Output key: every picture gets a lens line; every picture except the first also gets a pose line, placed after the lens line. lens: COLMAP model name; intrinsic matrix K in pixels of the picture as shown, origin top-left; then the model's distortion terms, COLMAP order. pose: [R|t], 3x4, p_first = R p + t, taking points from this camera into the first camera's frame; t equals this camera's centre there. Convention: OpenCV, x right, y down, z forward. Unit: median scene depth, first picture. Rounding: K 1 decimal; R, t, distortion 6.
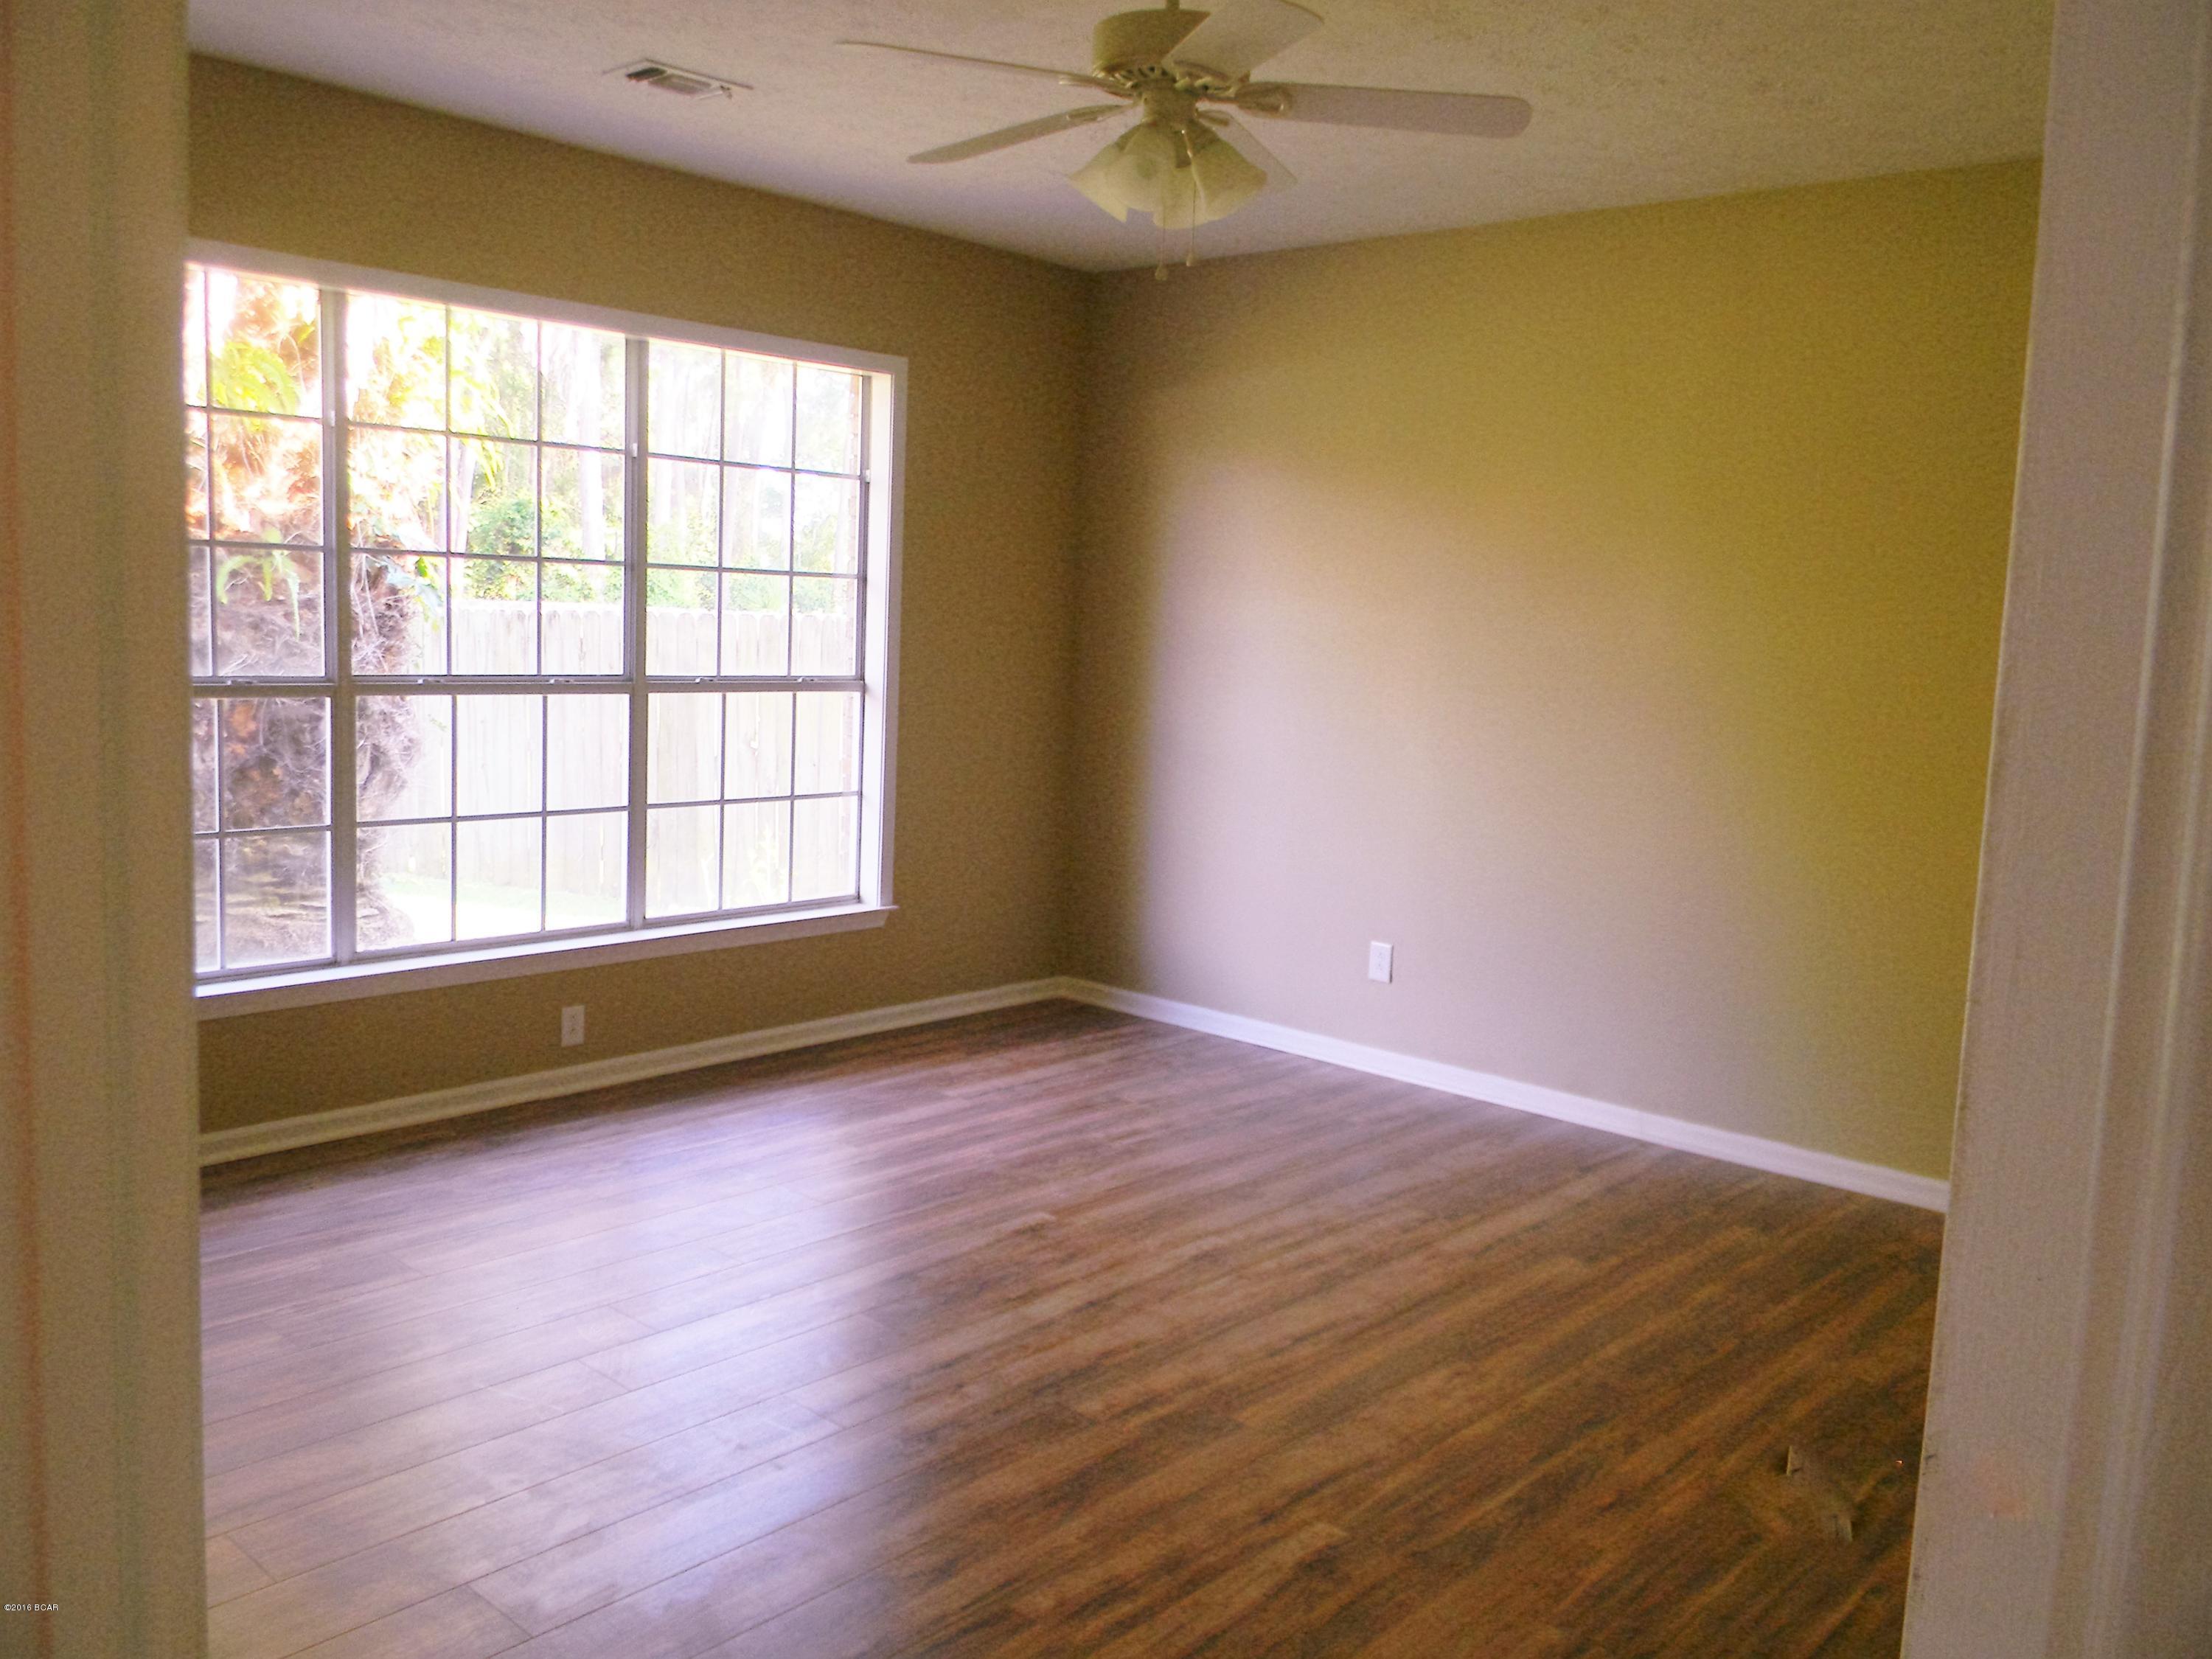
lens RADIAL K [[1838.3, 0, 1097.4], [0, 1838.3, 797.7], [0, 0, 1]] dist [0.001300, 0.005734]
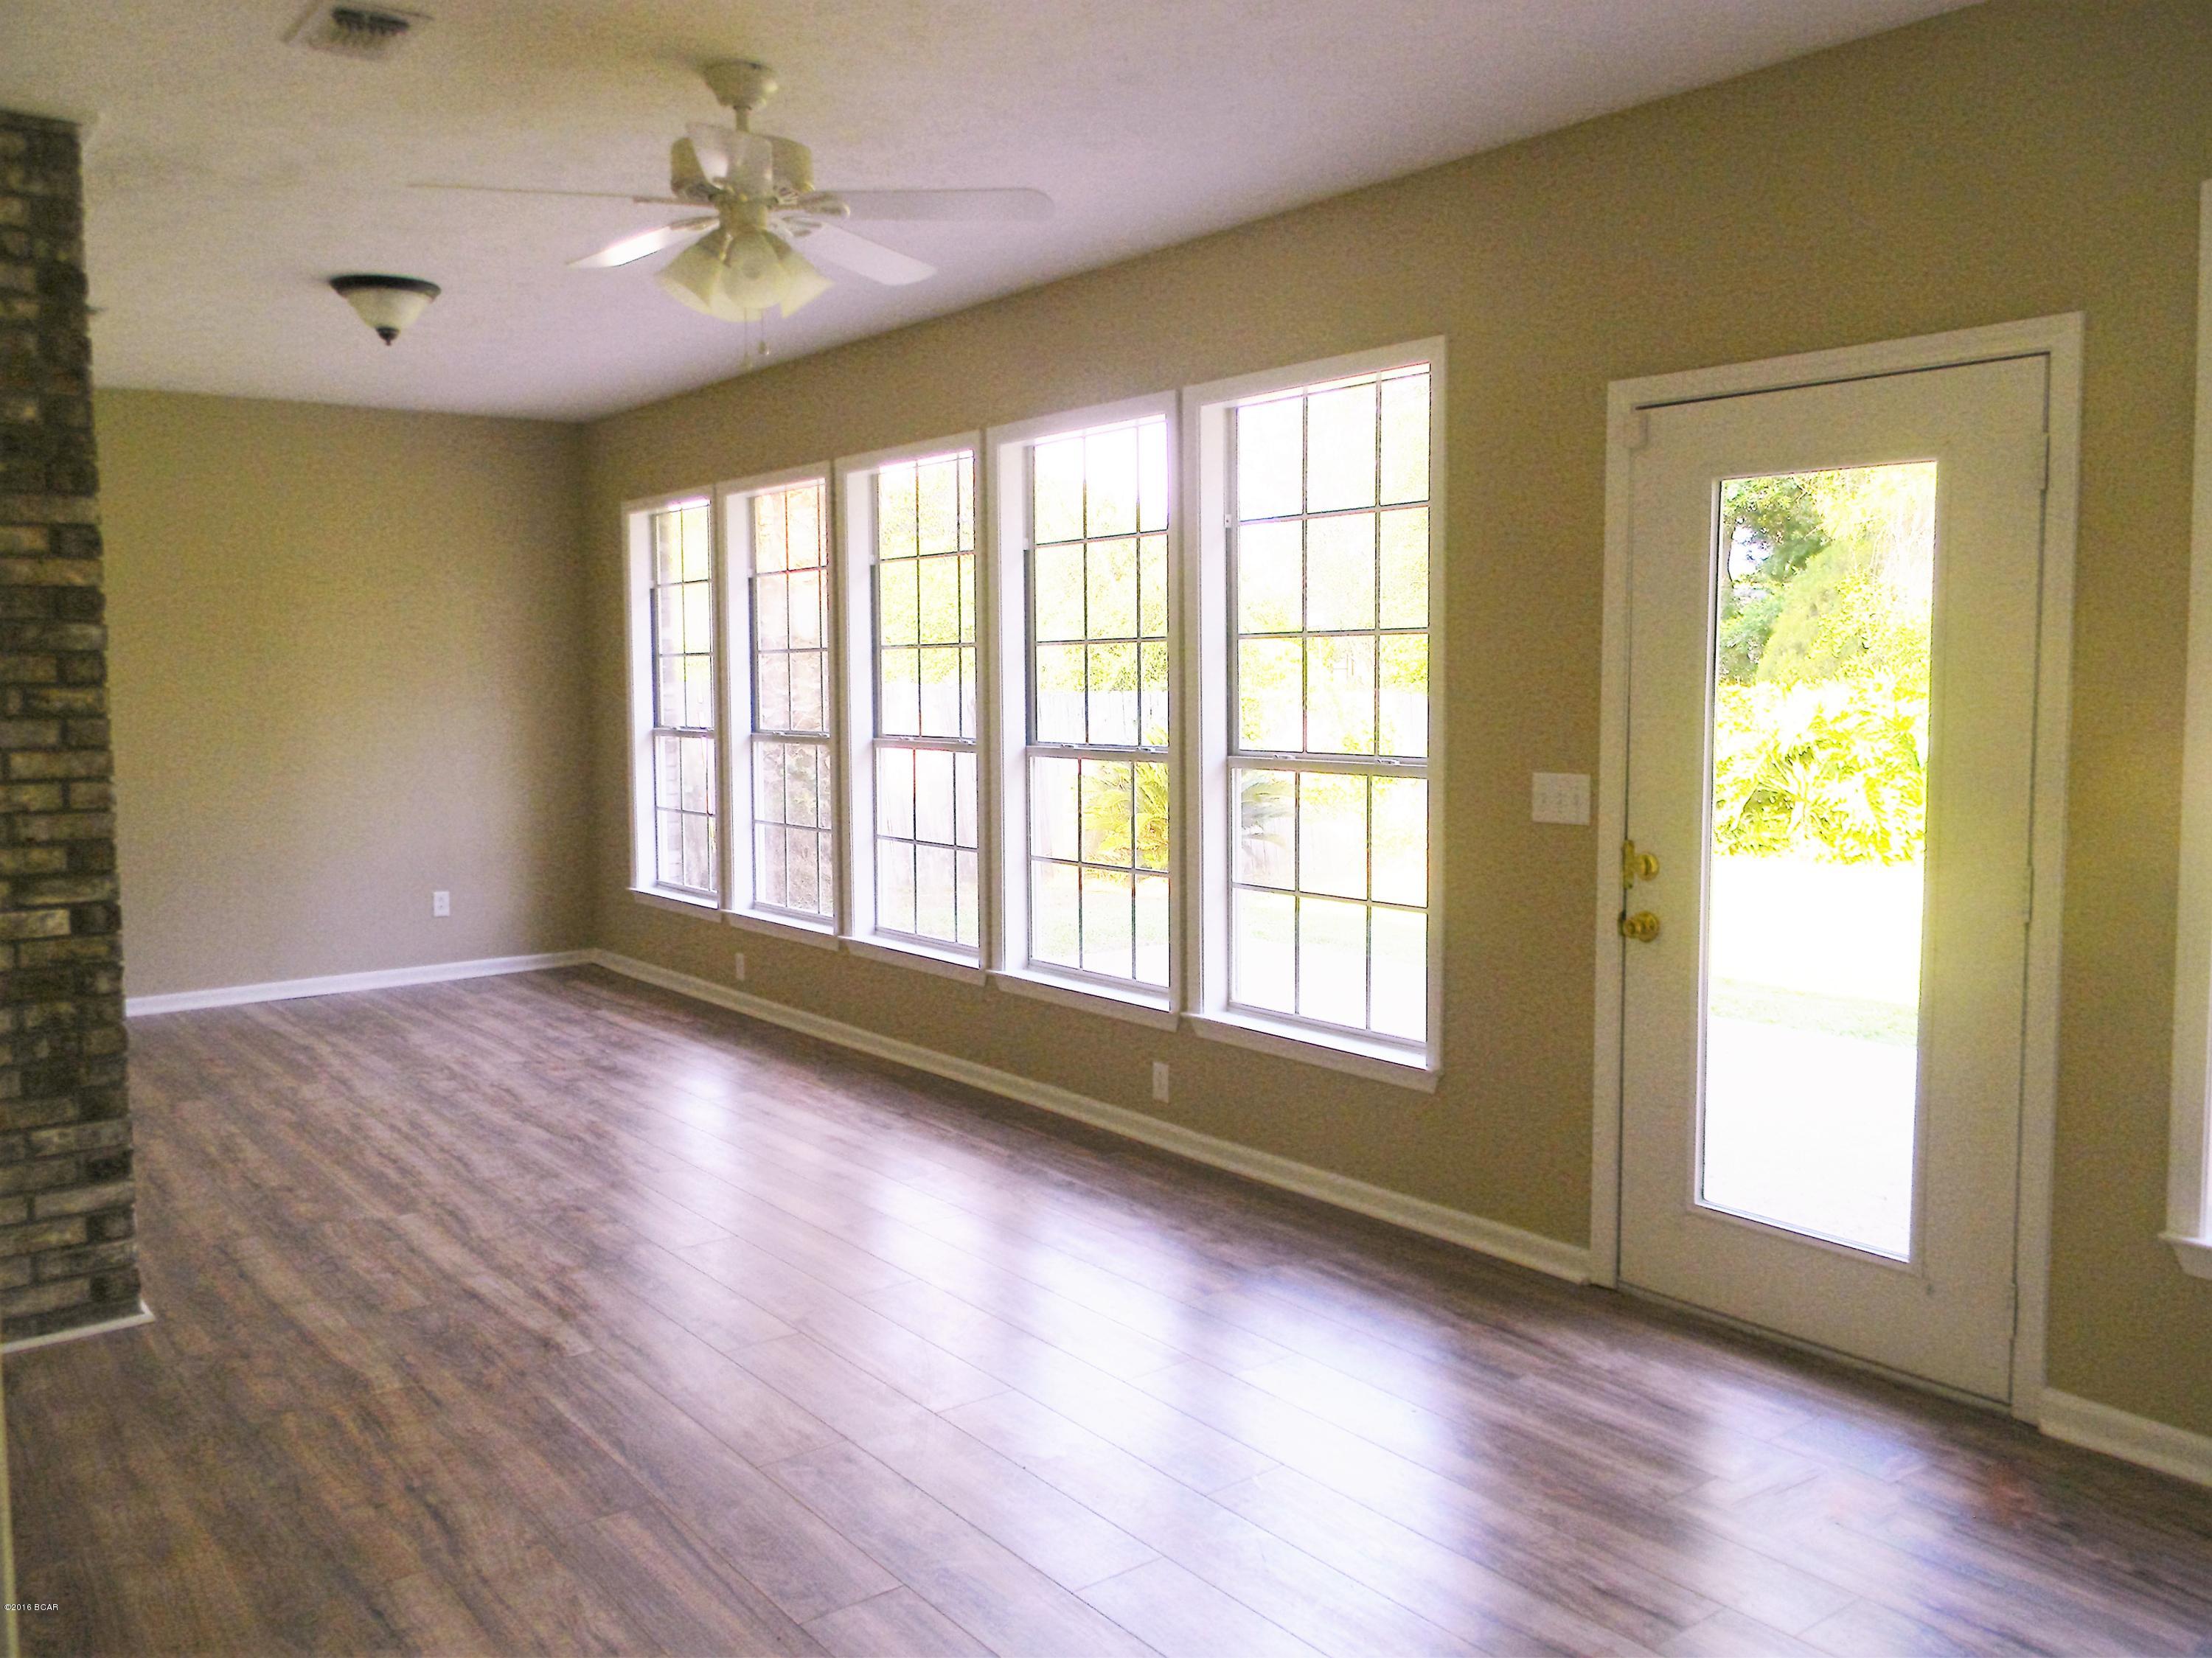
lens RADIAL K [[1838.2, 0, 1097.4], [0, 1838.2, 797.2], [0, 0, 1]] dist [0.001300, 0.005734]
pose [[-0.191179, 0.029922, -0.981099, 0.694445], [-0.095840, 0.994190, 0.048997, -0.078691], [0.976865, 0.103396, -0.187201, 1.065839]]
